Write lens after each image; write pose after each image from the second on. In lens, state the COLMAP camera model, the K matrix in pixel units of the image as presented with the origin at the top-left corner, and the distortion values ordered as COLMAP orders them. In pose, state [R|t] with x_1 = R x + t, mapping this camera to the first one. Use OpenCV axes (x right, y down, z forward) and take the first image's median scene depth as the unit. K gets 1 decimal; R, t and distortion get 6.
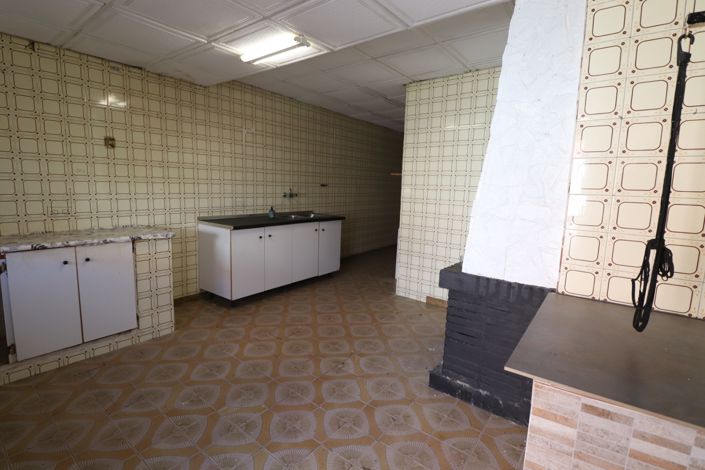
lens RADIAL K [[338.5, 0, 350.3], [0, 338.5, 231.2], [0, 0, 1]] dist [0.012536, -0.022937]
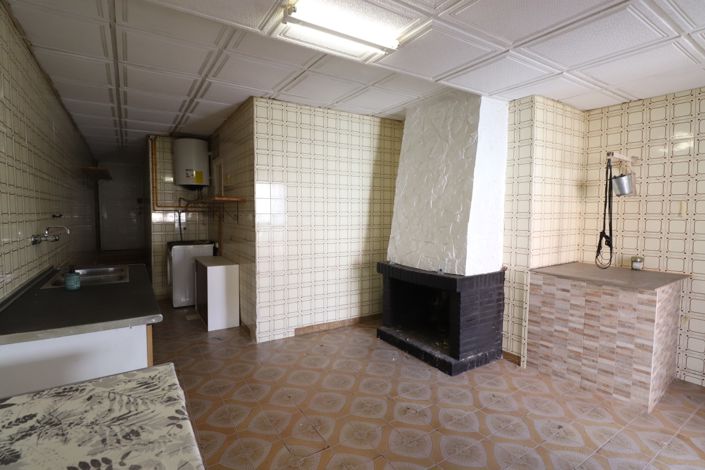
lens RADIAL K [[338.5, 0, 350.3], [0, 338.5, 231.2], [0, 0, 1]] dist [0.012536, -0.022937]
pose [[0.340018, -0.086409, 0.936441, -0.965215], [0.135733, 0.989853, 0.042054, -0.157808], [-0.930572, 0.112807, 0.348297, 0.831043]]
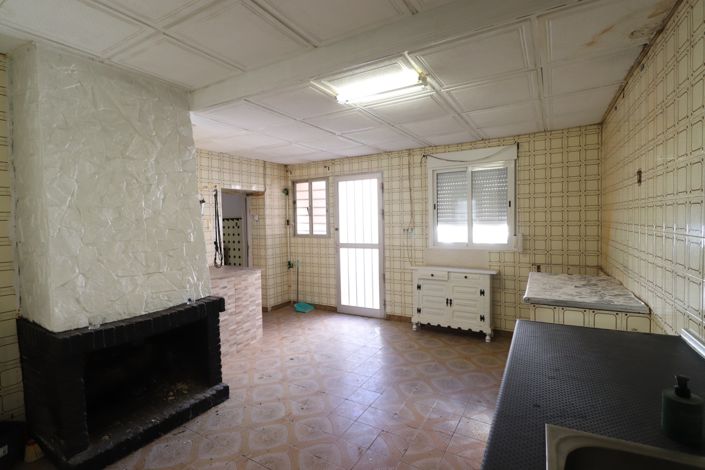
lens RADIAL K [[338.5, 0, 350.3], [0, 338.5, 231.2], [0, 0, 1]] dist [0.012536, -0.022937]
pose [[-0.992353, -0.003477, -0.123386, -0.040375], [-0.024052, 0.985890, 0.165659, -0.318508], [0.121069, 0.167360, -0.978434, 2.056373]]
